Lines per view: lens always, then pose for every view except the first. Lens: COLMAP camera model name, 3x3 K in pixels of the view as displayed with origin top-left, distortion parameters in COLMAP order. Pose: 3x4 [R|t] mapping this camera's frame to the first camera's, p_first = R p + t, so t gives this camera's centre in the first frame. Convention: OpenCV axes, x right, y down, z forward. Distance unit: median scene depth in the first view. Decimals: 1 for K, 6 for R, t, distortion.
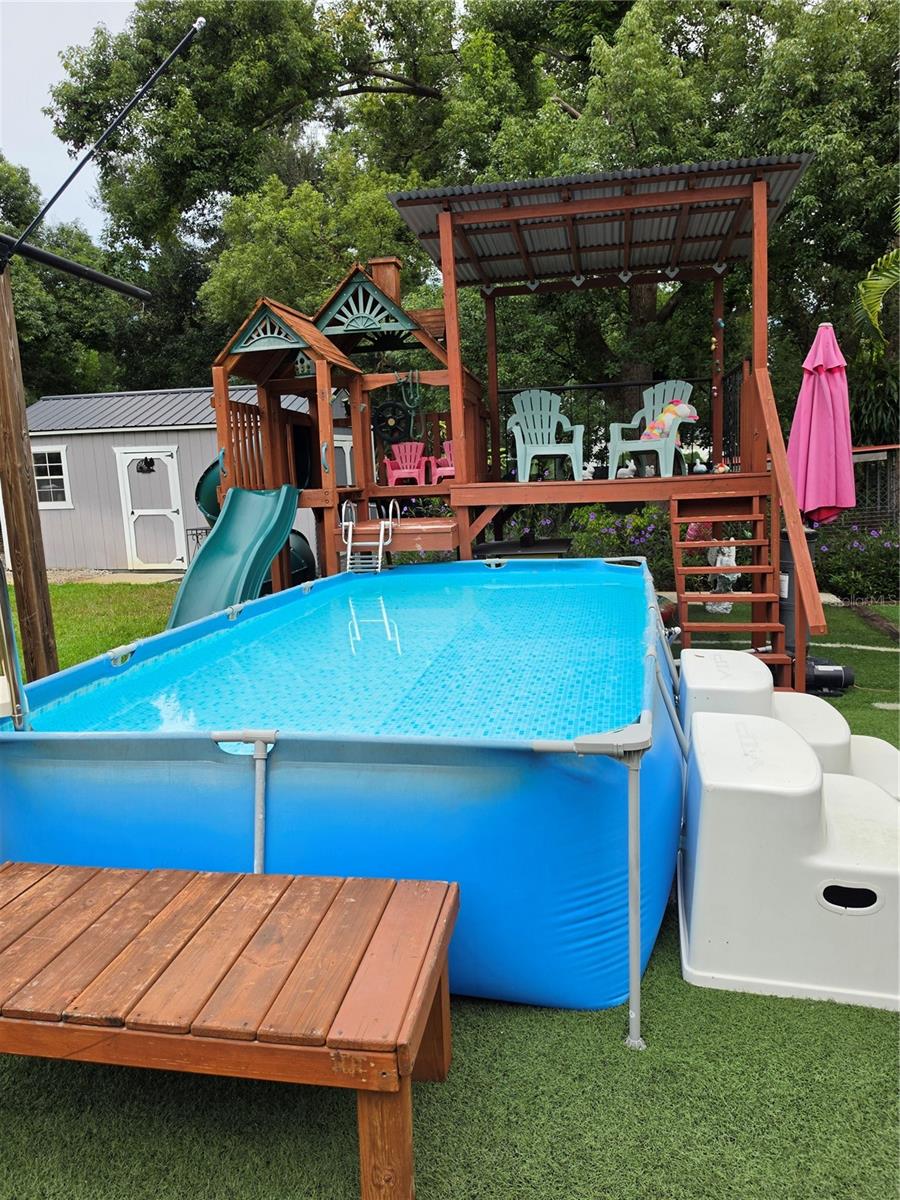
lens RADIAL K [[801.4, 0, 450.0], [0, 801.4, 600.0], [0, 0, 1]] dist [0.125834, -0.218102]
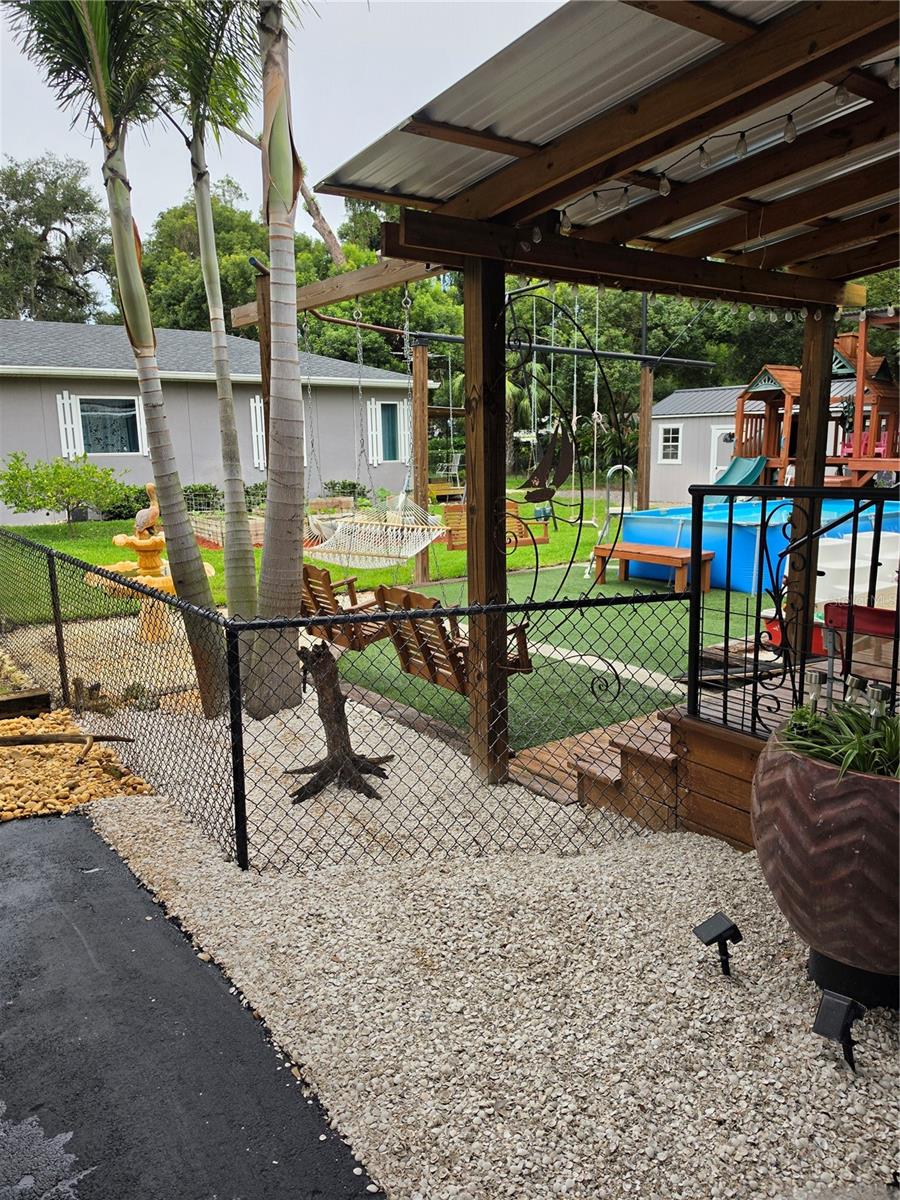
lens RADIAL K [[801.4, 0, 450.0], [0, 801.4, 600.0], [0, 0, 1]] dist [0.125834, -0.218102]
pose [[0.743064, 0.155978, -0.650790, 0.266926], [-0.123615, 0.987716, 0.095589, 0.052962], [0.657705, 0.009419, 0.753217, -0.473171]]
